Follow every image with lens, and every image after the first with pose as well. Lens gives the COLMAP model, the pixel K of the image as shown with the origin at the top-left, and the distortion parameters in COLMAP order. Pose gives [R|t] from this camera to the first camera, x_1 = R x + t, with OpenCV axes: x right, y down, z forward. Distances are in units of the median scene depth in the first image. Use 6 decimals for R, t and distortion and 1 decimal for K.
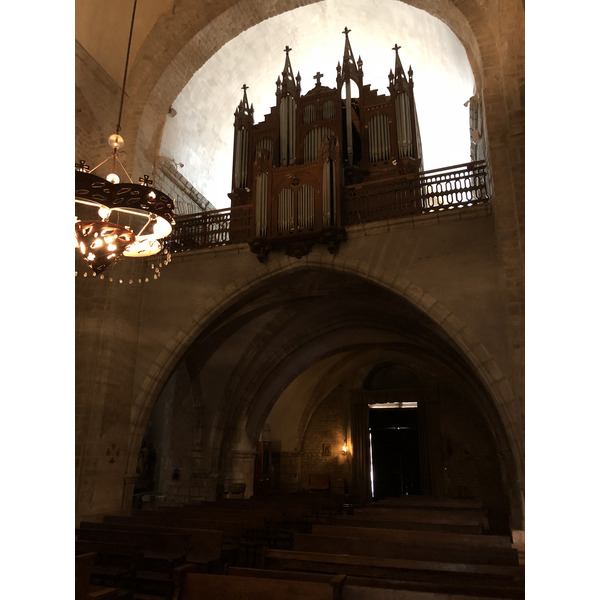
lens RADIAL K [[484.1, 0, 300.0], [0, 484.1, 300.0], [0, 0, 1]] dist [0.006587, -0.001109]
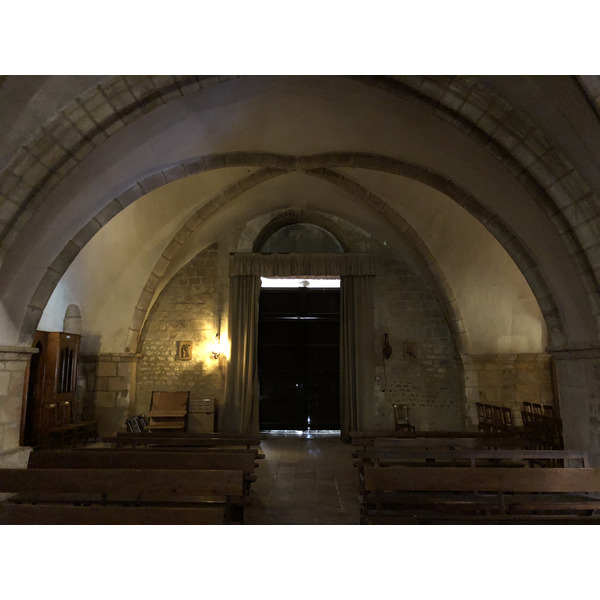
lens RADIAL K [[443.6, 0, 300.0], [0, 443.6, 300.0], [0, 0, 1]] dist [-0.001988, -0.000205]
pose [[0.938469, 0.046561, 0.342210, 0.000387], [-0.101165, 0.984468, 0.143484, 0.158120], [-0.330214, -0.169275, 0.928604, 0.466068]]
